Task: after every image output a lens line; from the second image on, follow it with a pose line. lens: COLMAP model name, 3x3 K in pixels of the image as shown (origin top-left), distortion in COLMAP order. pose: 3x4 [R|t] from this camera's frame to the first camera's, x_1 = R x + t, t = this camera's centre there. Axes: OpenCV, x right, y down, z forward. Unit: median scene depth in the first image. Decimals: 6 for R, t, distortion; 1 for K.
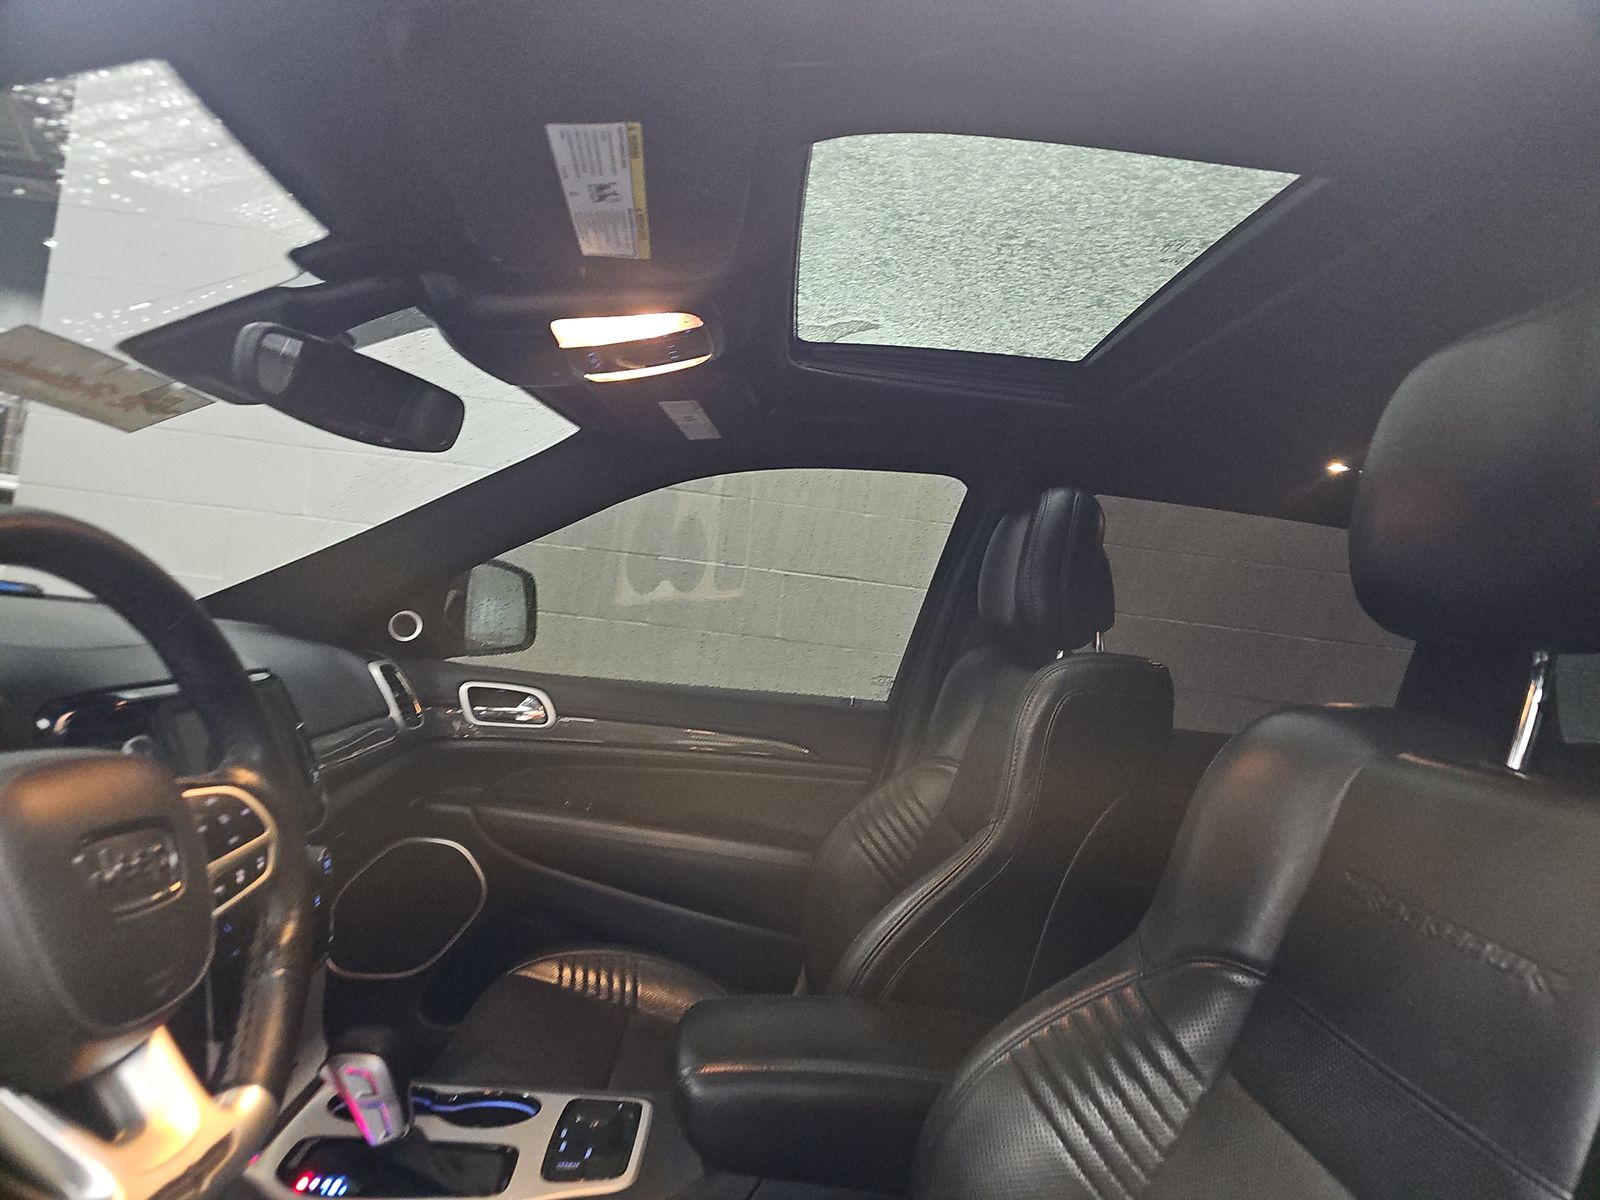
lens RADIAL K [[1095.3, 0, 803.4], [0, 1095.3, 602.2], [0, 0, 1]] dist [0.028921, -0.000140]
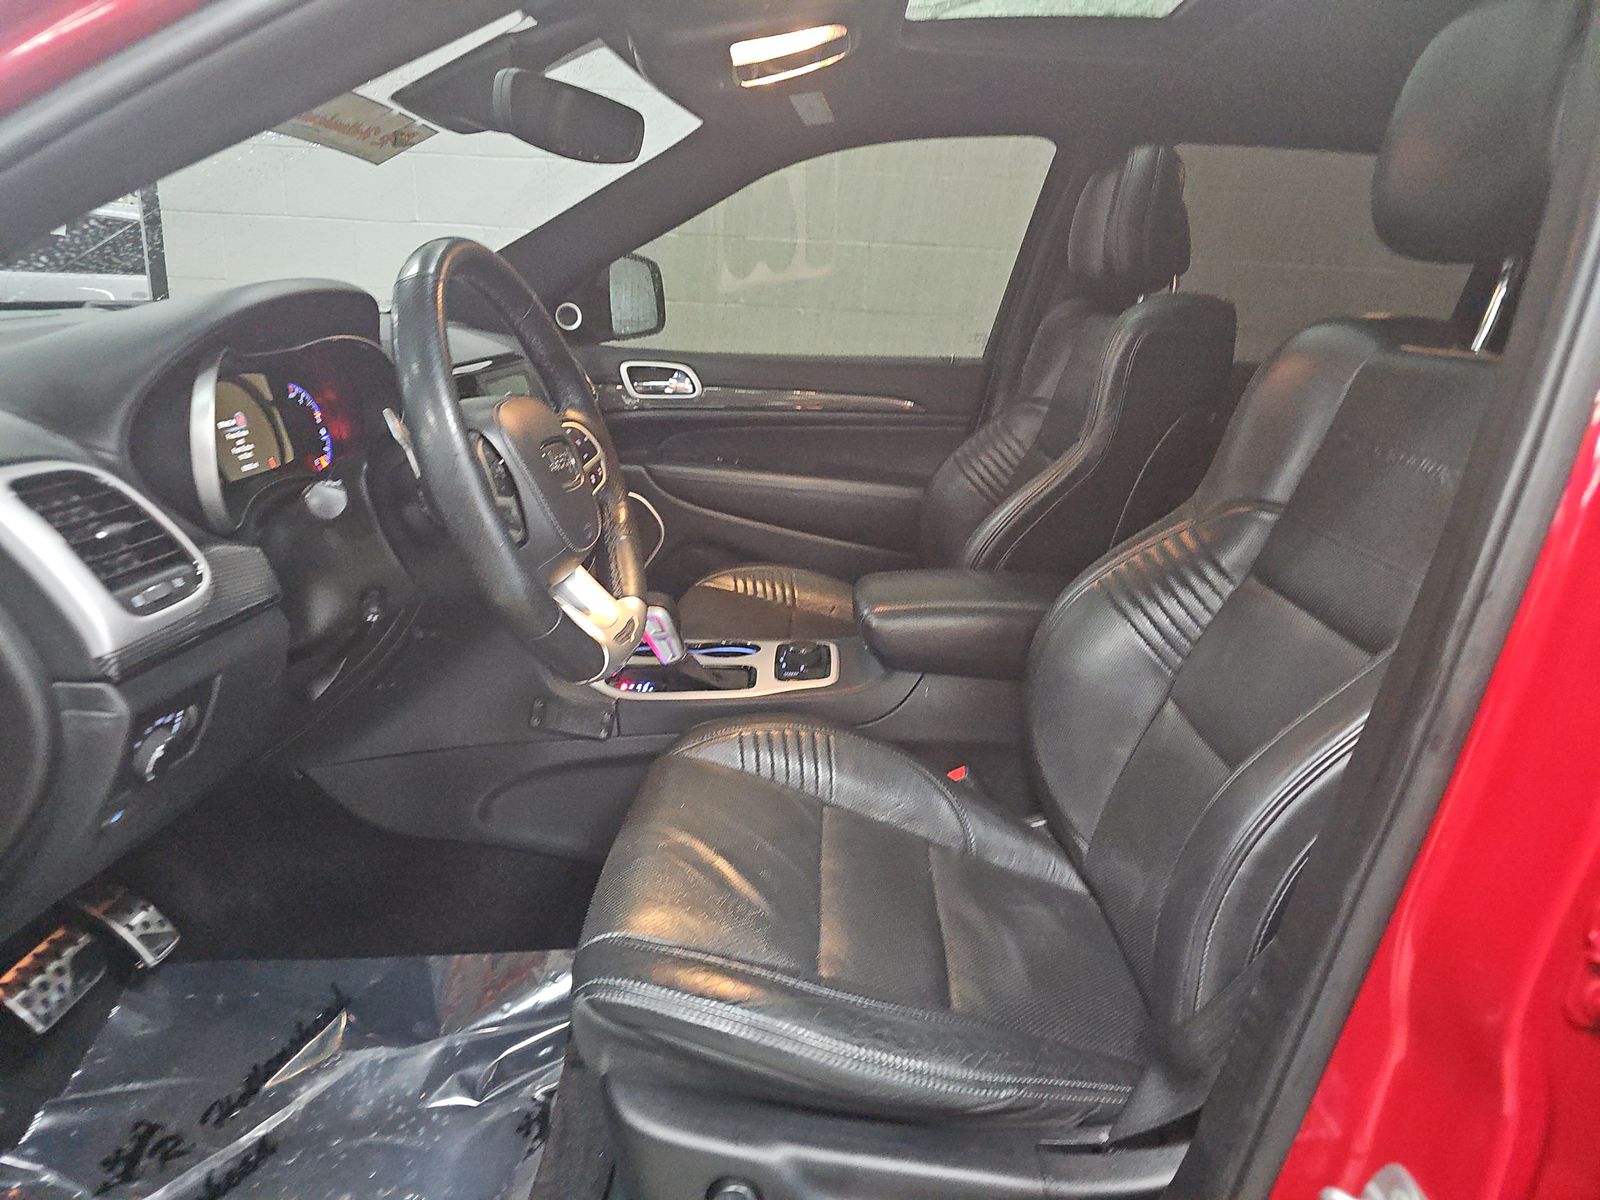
lens RADIAL K [[1070.5, 0, 776.2], [0, 1070.5, 596.8], [0, 0, 1]] dist [0.052804, -0.029611]
pose [[0.994336, -0.044220, -0.096643, -0.063117], [0.069868, 0.957197, 0.280878, 0.000799], [0.080085, -0.286039, 0.954865, -0.252309]]
